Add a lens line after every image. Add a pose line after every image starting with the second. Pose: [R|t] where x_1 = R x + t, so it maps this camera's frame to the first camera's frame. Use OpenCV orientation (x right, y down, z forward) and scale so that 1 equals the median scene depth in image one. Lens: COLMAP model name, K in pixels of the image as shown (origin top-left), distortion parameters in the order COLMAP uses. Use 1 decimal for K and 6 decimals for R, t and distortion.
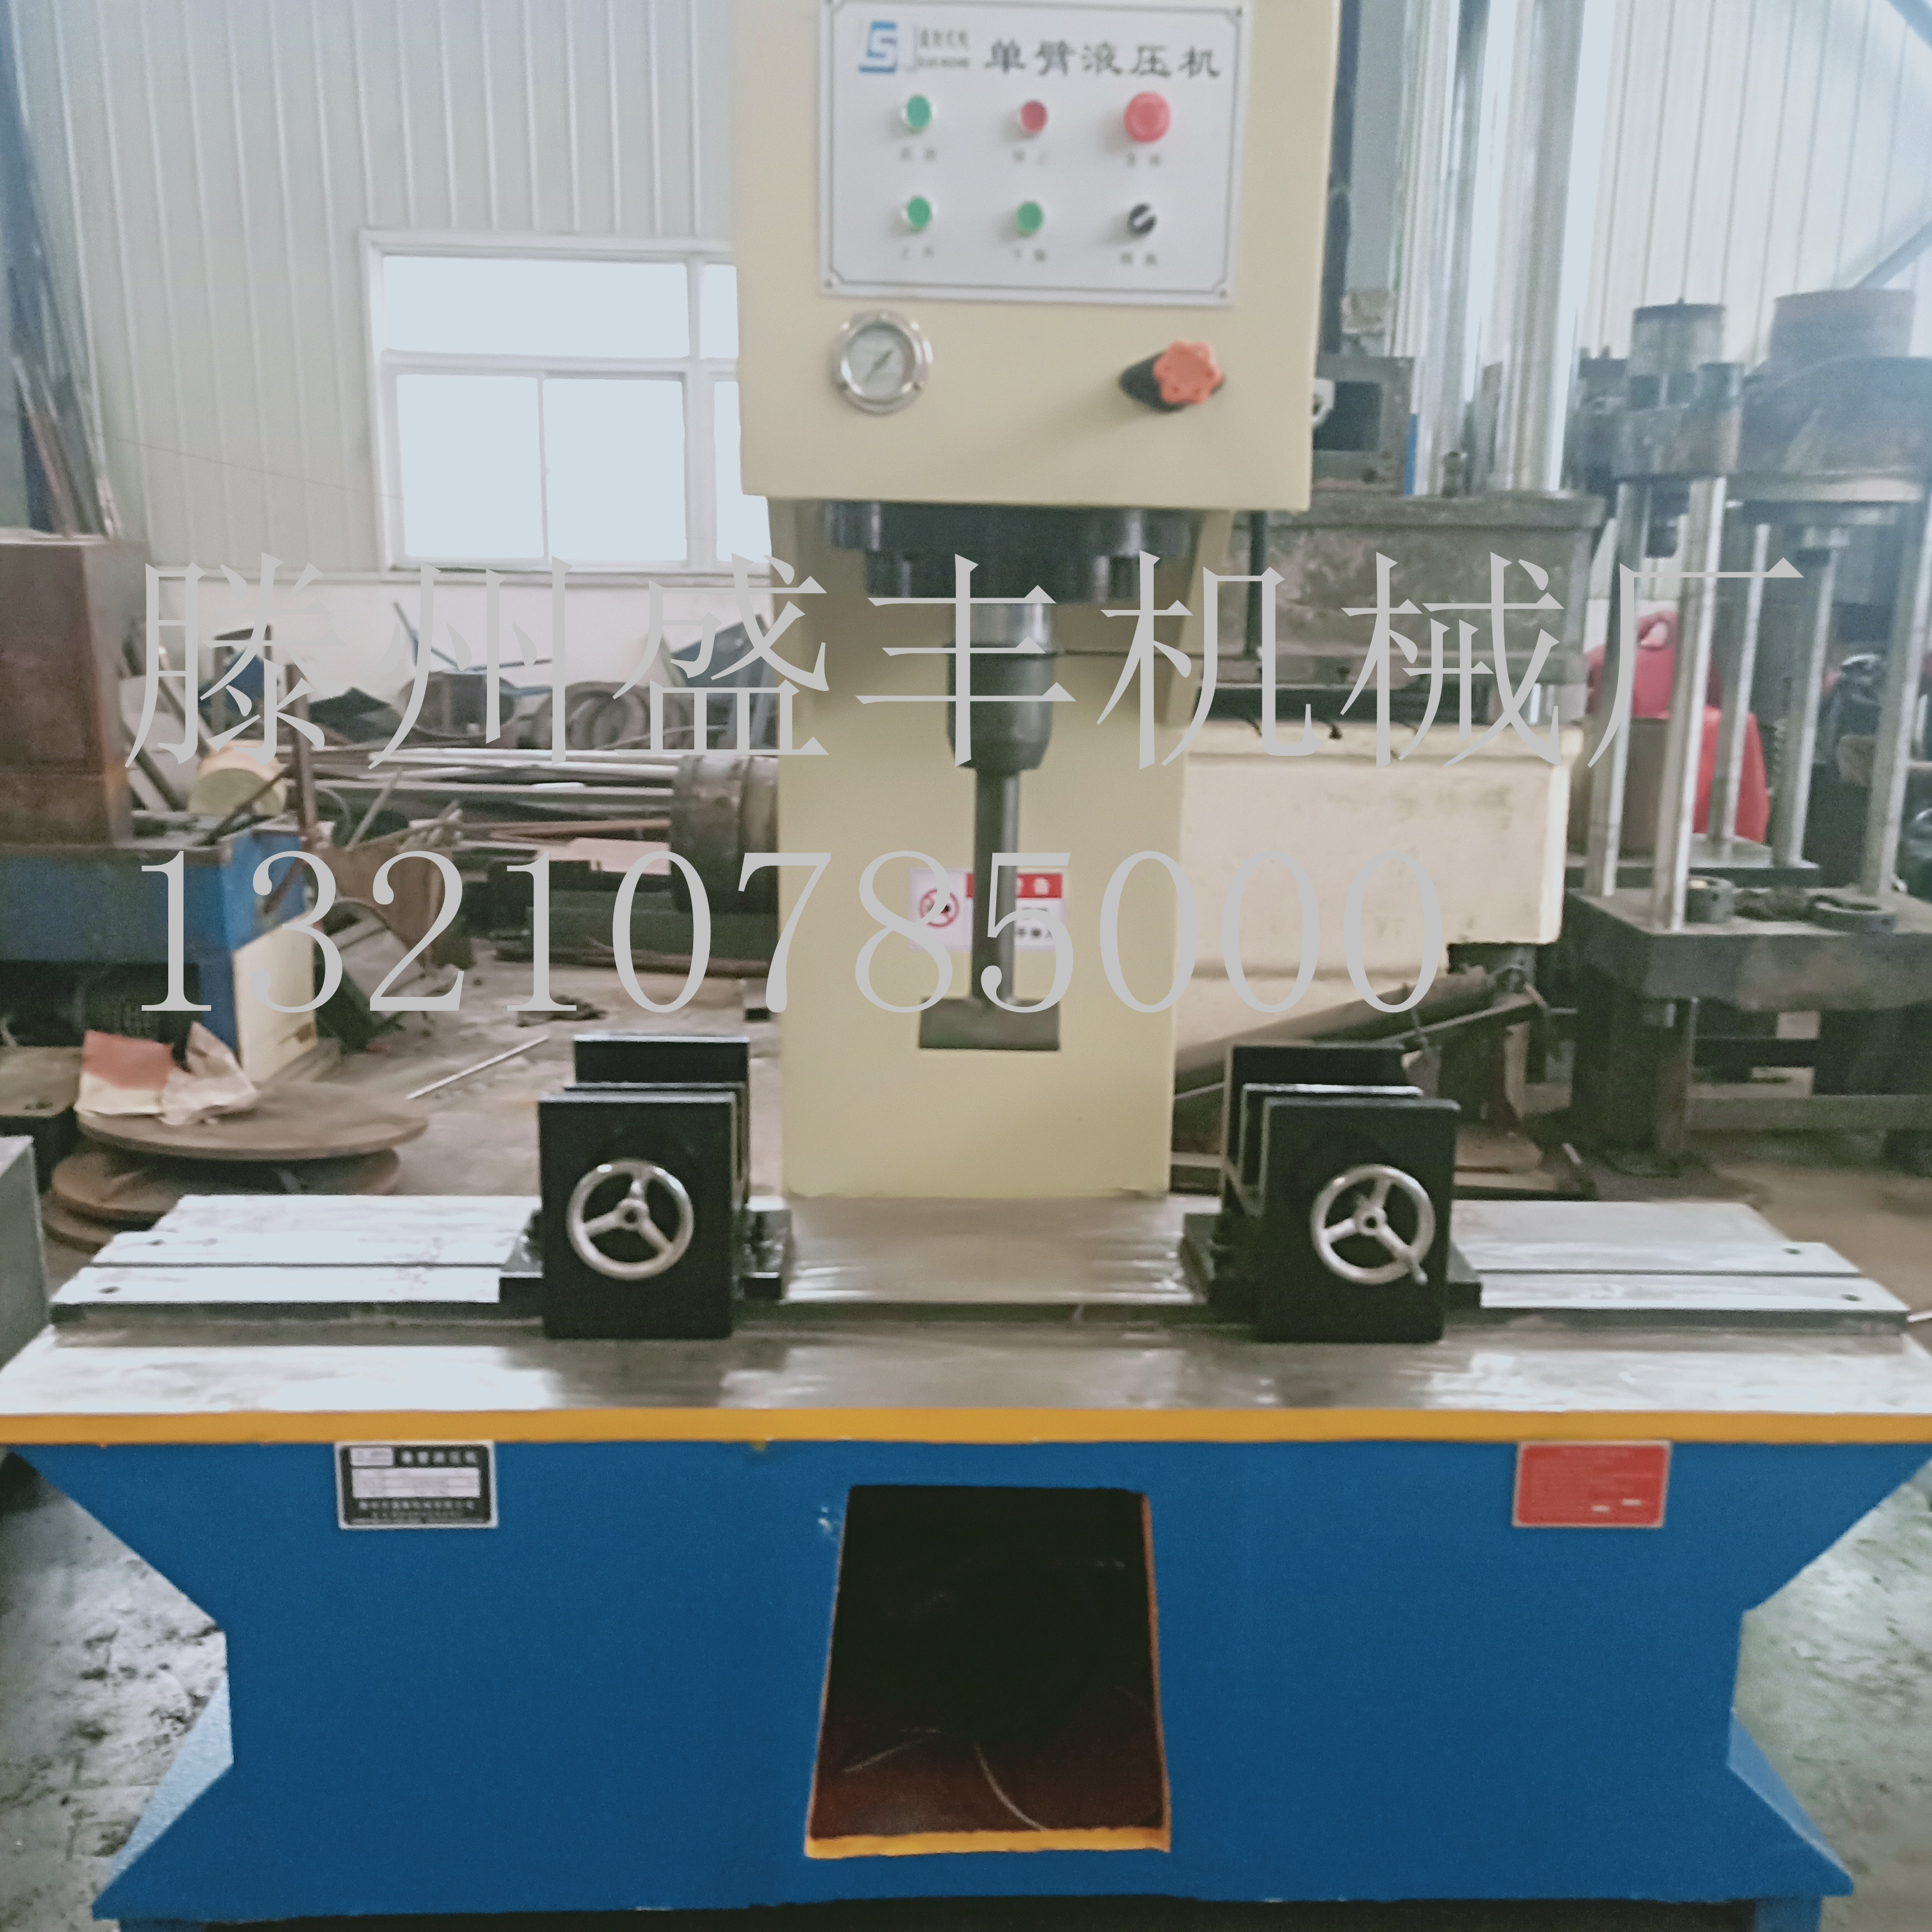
lens RADIAL K [[1961.0, 0, 966.0], [0, 1961.0, 966.0], [0, 0, 1]] dist [0.043401, -0.006248]
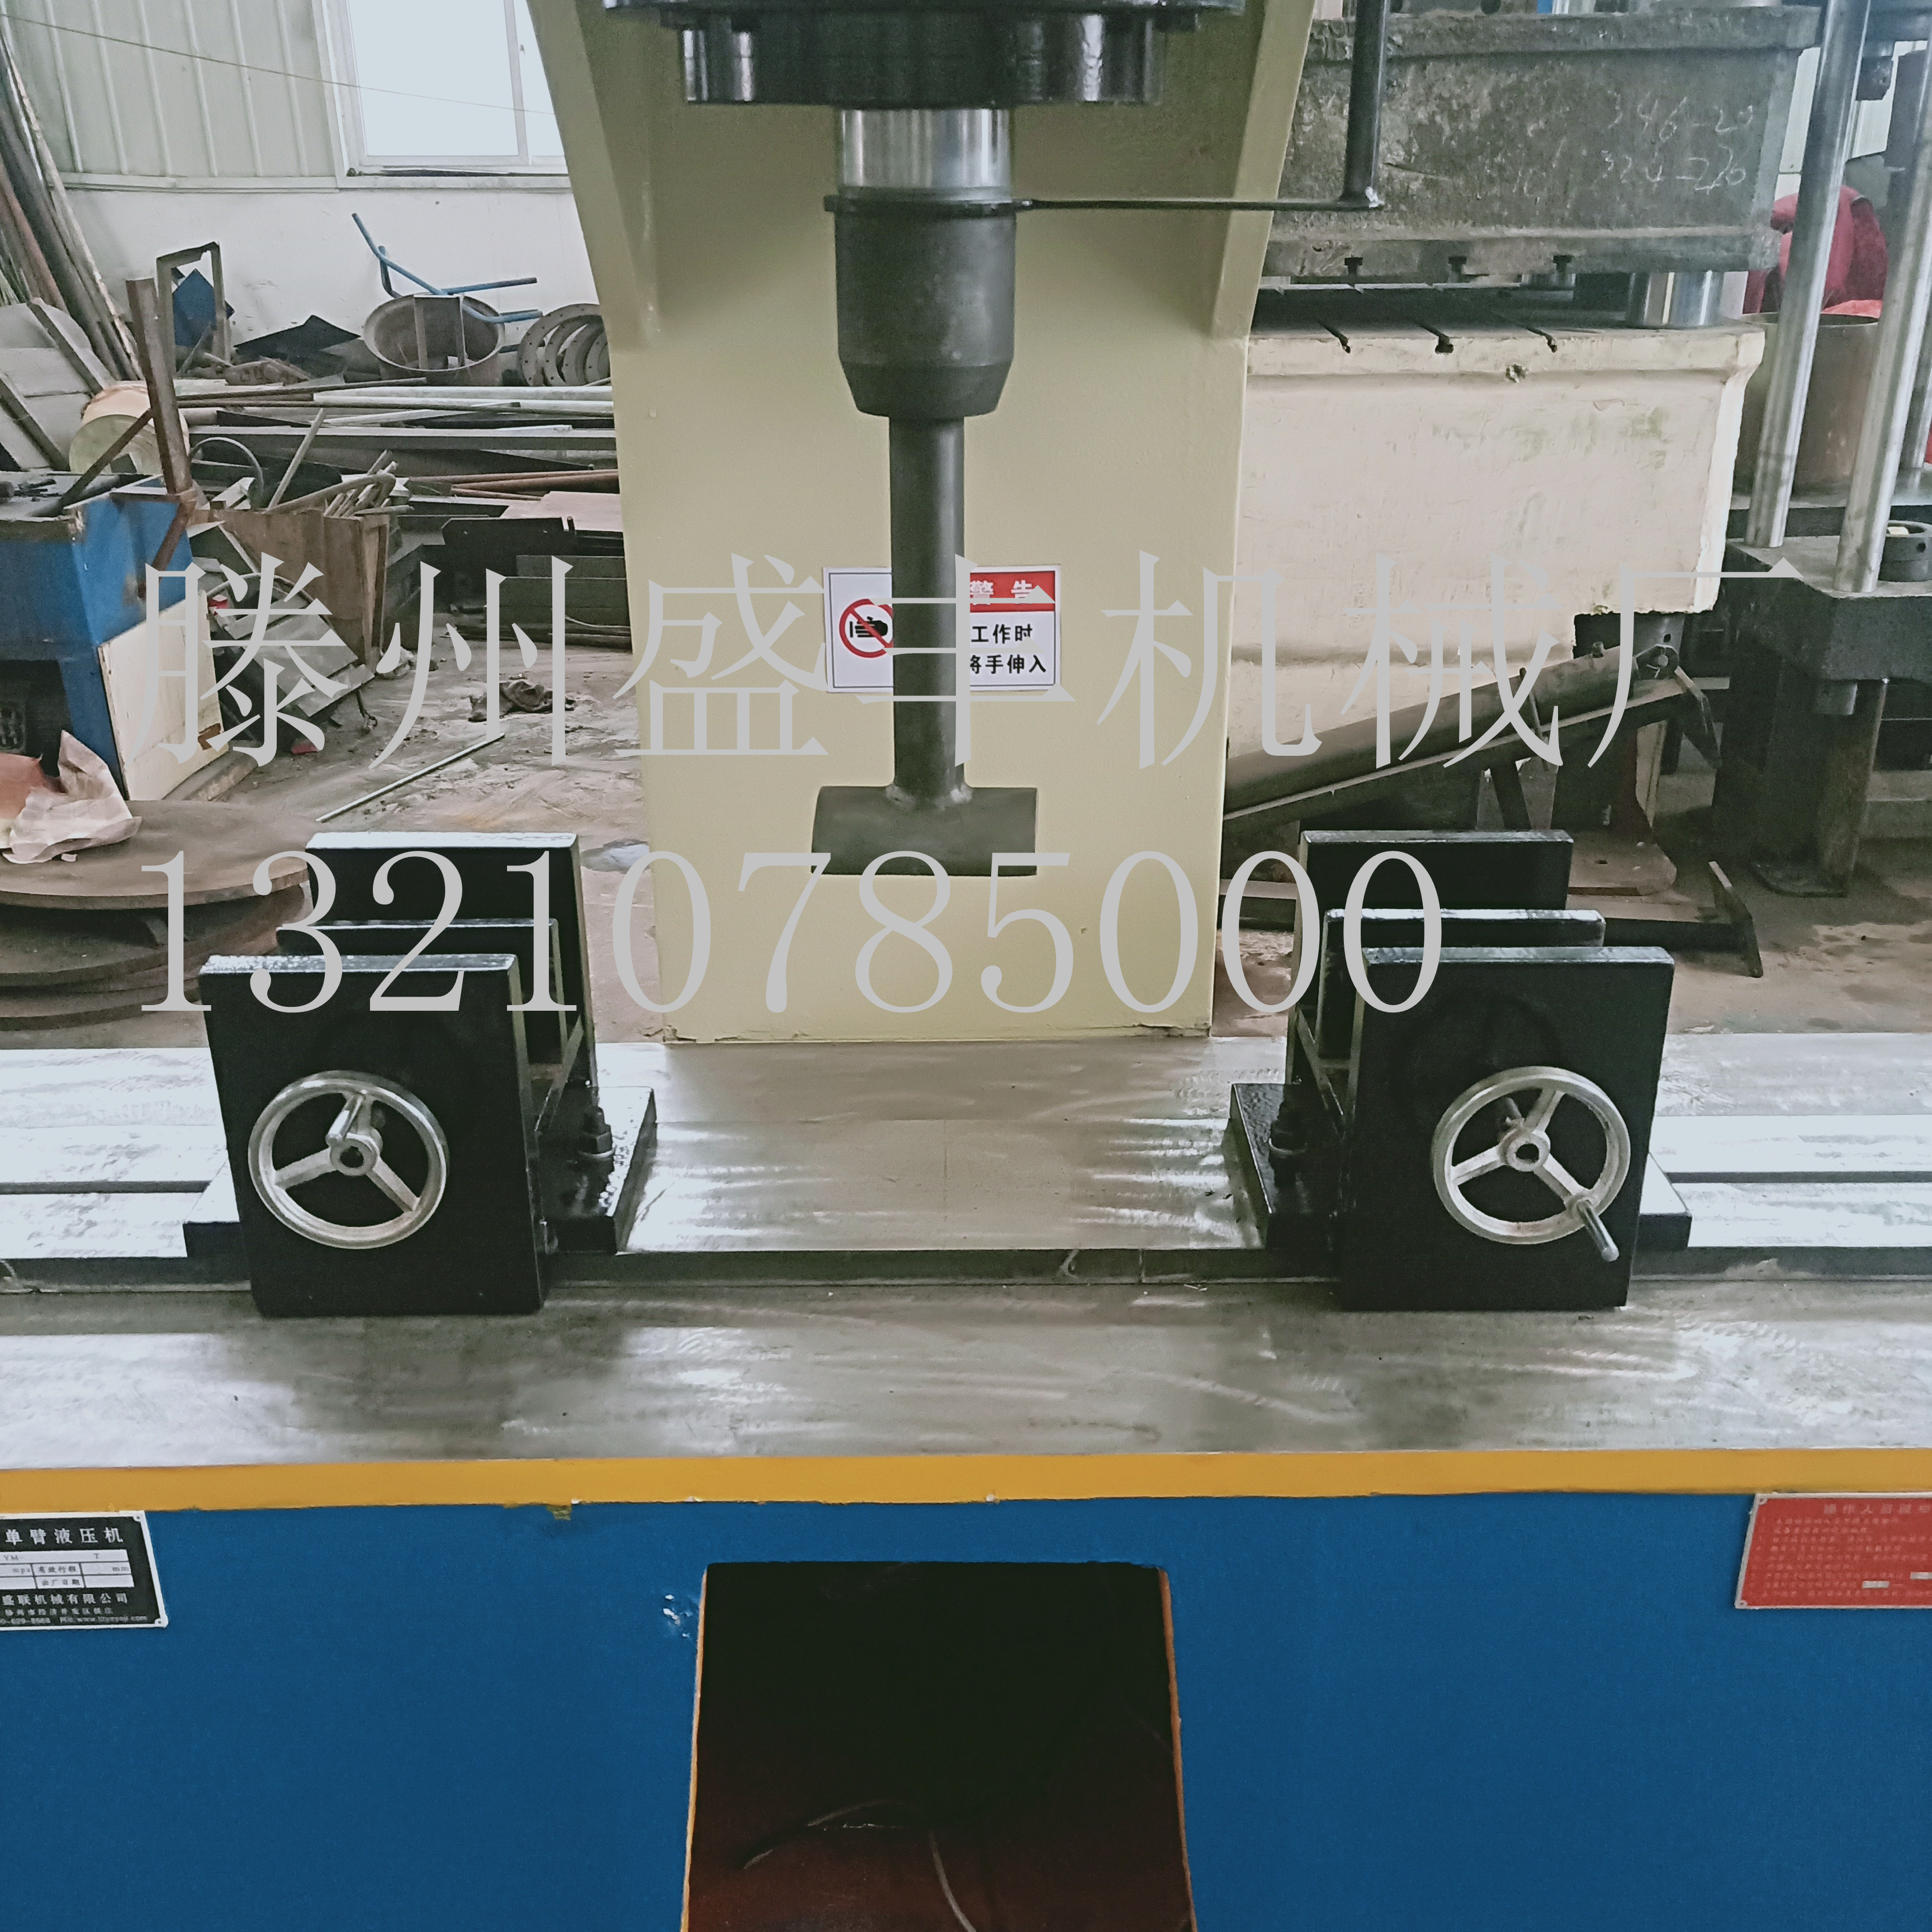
lens RADIAL K [[1961.0, 0, 966.0], [0, 1961.0, 966.0], [0, 0, 1]] dist [0.043401, -0.006248]
pose [[0.999354, -0.010212, -0.034467, 0.023588], [0.016262, 0.983514, 0.180098, -0.020819], [0.032060, -0.180542, 0.983045, 0.185458]]
